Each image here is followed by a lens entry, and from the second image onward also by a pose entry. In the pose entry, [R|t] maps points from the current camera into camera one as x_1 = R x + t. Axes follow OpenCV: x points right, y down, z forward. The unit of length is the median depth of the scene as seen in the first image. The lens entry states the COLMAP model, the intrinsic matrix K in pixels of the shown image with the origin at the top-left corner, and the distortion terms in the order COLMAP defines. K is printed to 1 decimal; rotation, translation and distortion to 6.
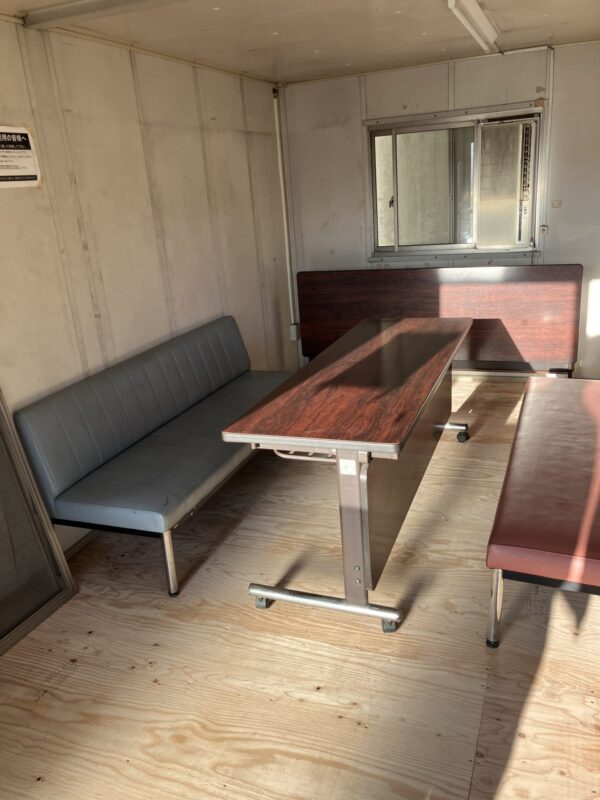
lens RADIAL K [[663.0, 0, 296.0], [0, 663.0, 403.6], [0, 0, 1]] dist [0.023665, -0.016902]
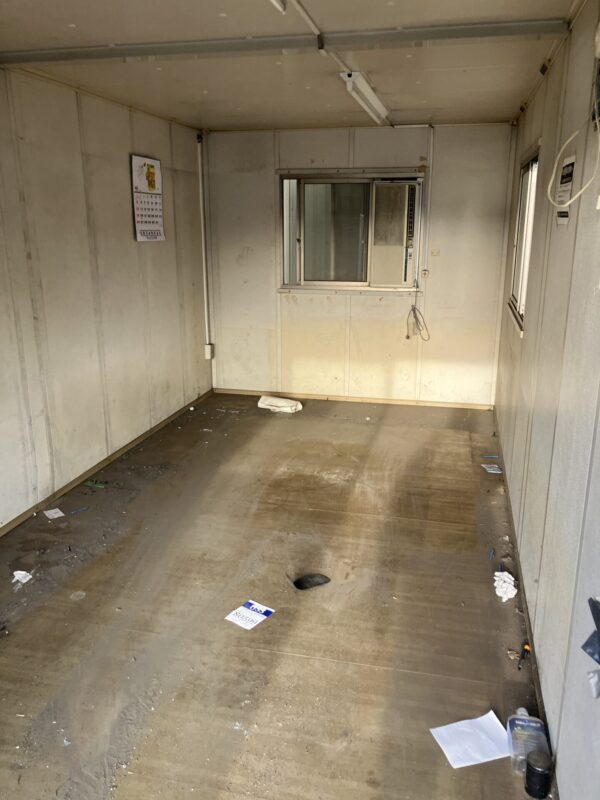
lens RADIAL K [[663.0, 0, 303.8], [0, 663.0, 398.3], [0, 0, 1]] dist [0.023665, -0.016902]
pose [[0.987401, 0.037944, 0.153620, -0.016289], [-0.027676, 0.997271, -0.068439, 0.053025], [-0.155798, 0.063325, 0.985757, -0.131924]]
